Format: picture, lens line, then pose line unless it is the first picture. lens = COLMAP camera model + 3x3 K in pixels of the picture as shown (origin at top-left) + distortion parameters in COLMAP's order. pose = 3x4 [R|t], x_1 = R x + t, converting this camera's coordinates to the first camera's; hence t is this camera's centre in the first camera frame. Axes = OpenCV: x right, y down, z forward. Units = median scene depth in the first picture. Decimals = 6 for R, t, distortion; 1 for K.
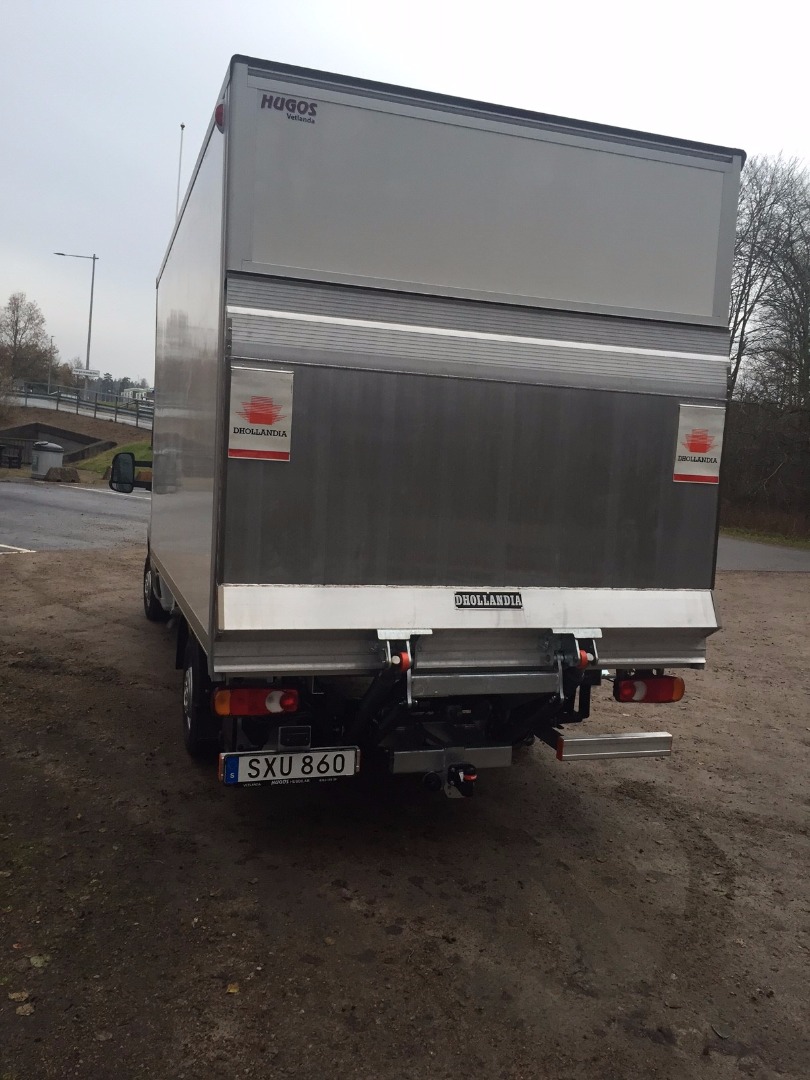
lens RADIAL K [[926.6, 0, 405.0], [0, 926.6, 540.0], [0, 0, 1]] dist [0.073597, -0.115631]
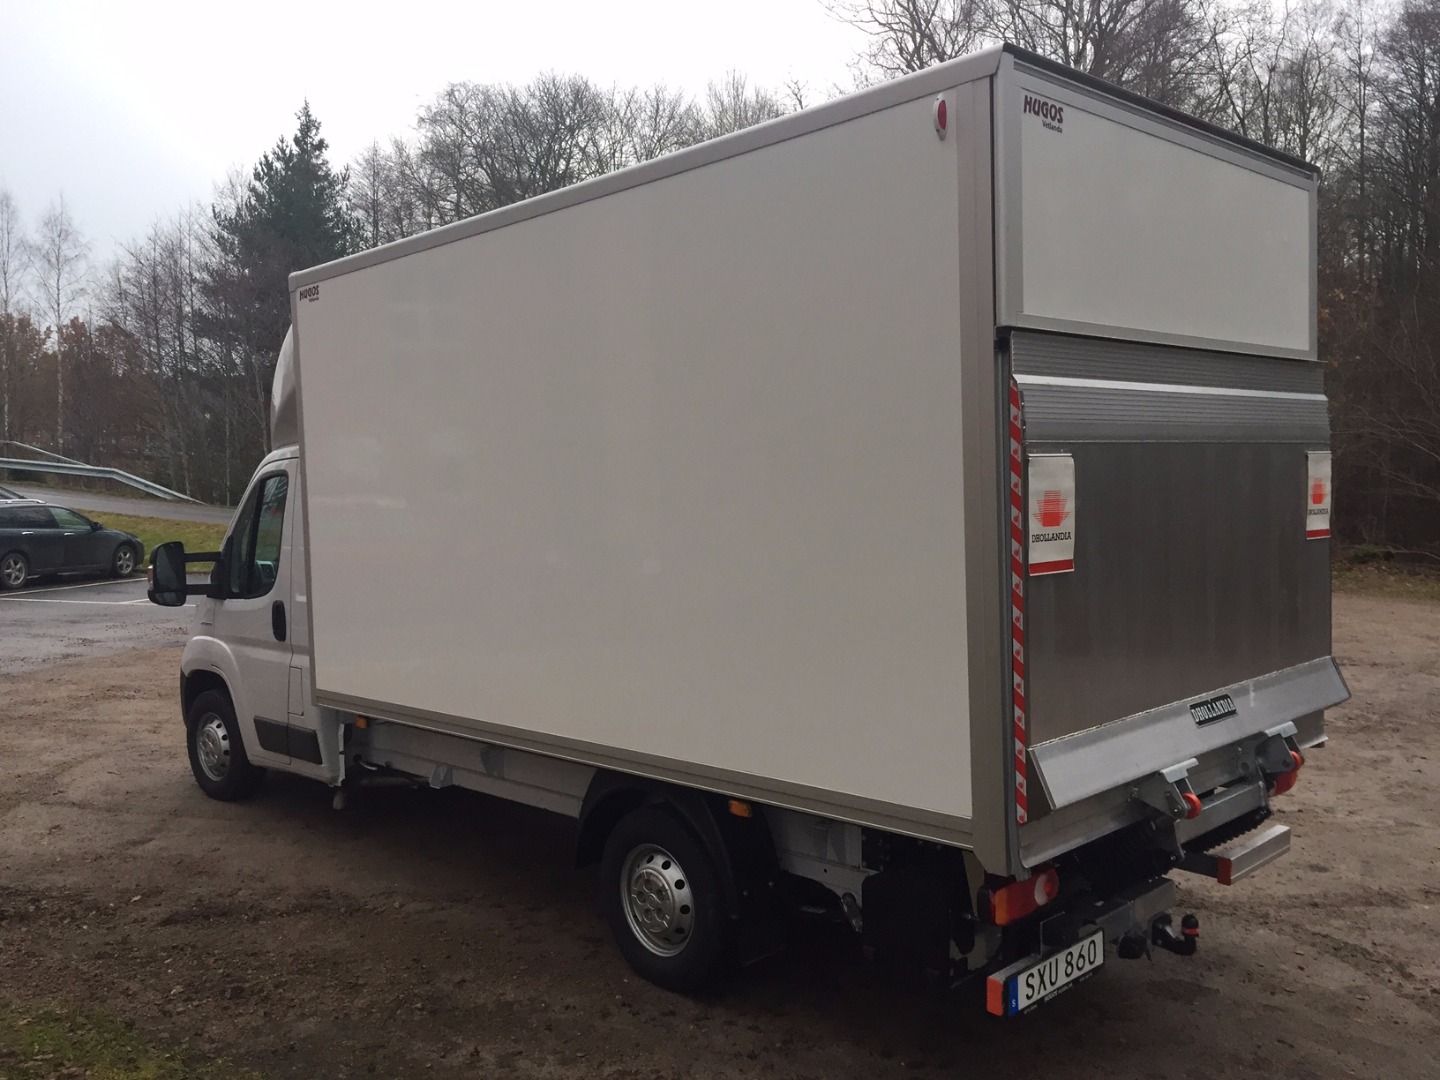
lens RADIAL K [[1235.4, 0, 720.0], [0, 1235.4, 540.0], [0, 0, 1]] dist [0.073597, -0.115631]
pose [[0.895759, -0.099391, 0.433287, -0.765777], [0.109266, 0.994010, 0.002122, -0.133995], [-0.430903, 0.045443, 0.901253, 0.195200]]
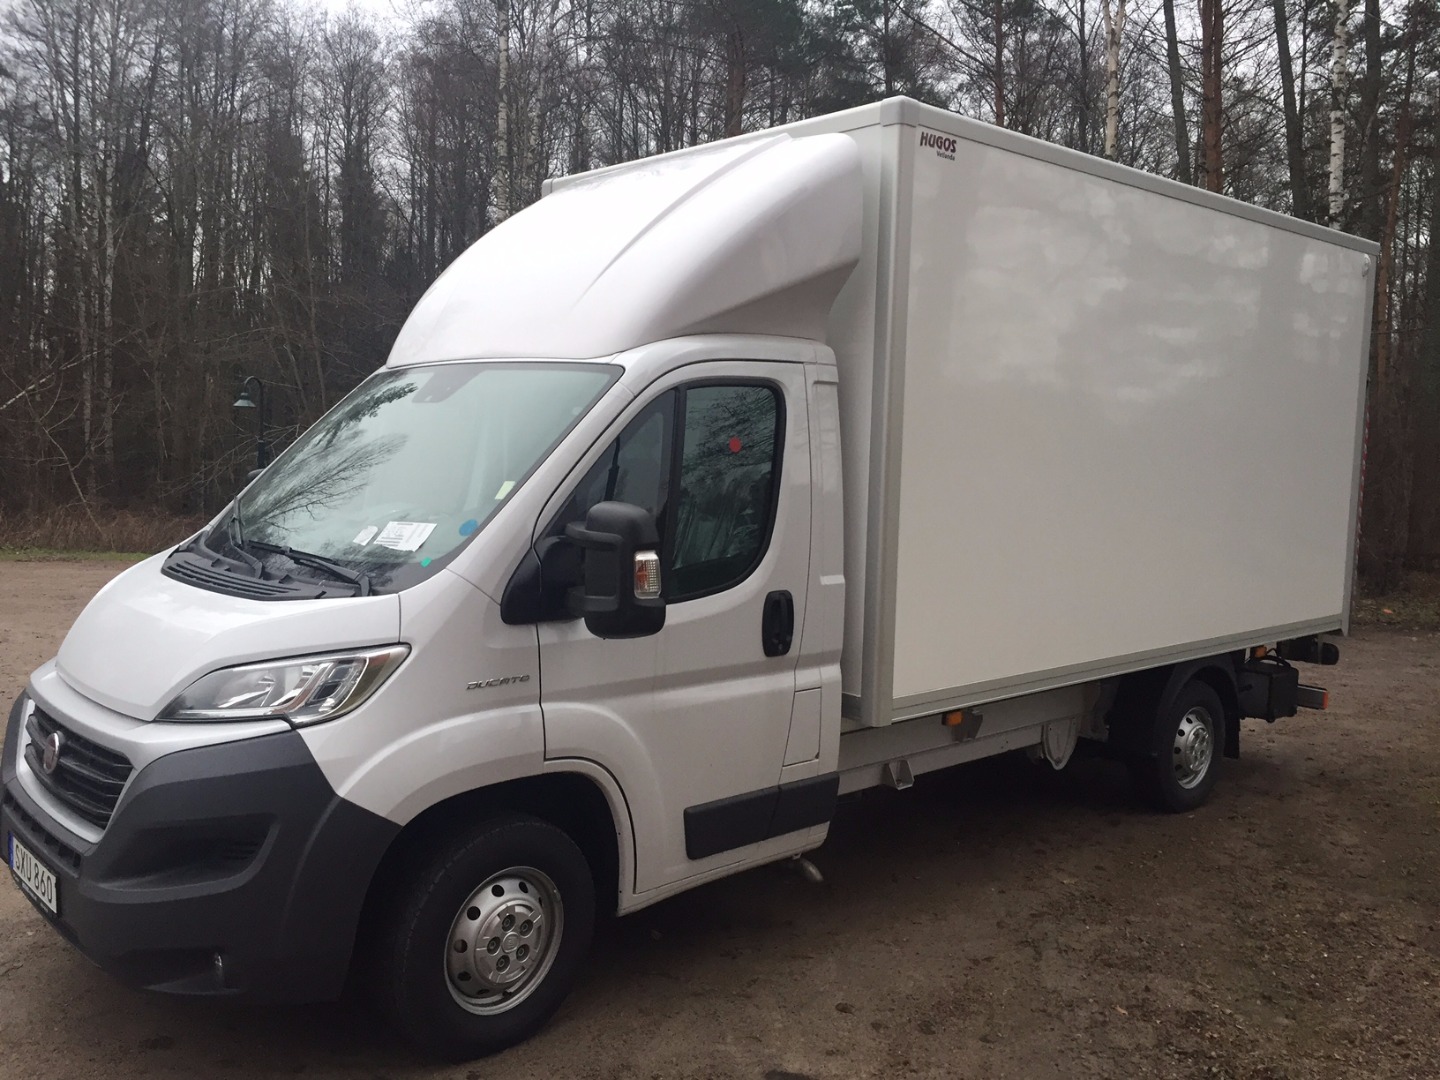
lens RADIAL K [[1235.4, 0, 720.0], [0, 1235.4, 540.0], [0, 0, 1]] dist [0.073597, -0.115631]
pose [[-0.405766, -0.138208, 0.903467, -1.547678], [0.019726, 0.986946, 0.159837, -0.338539], [-0.913764, 0.082678, -0.397743, 2.613869]]
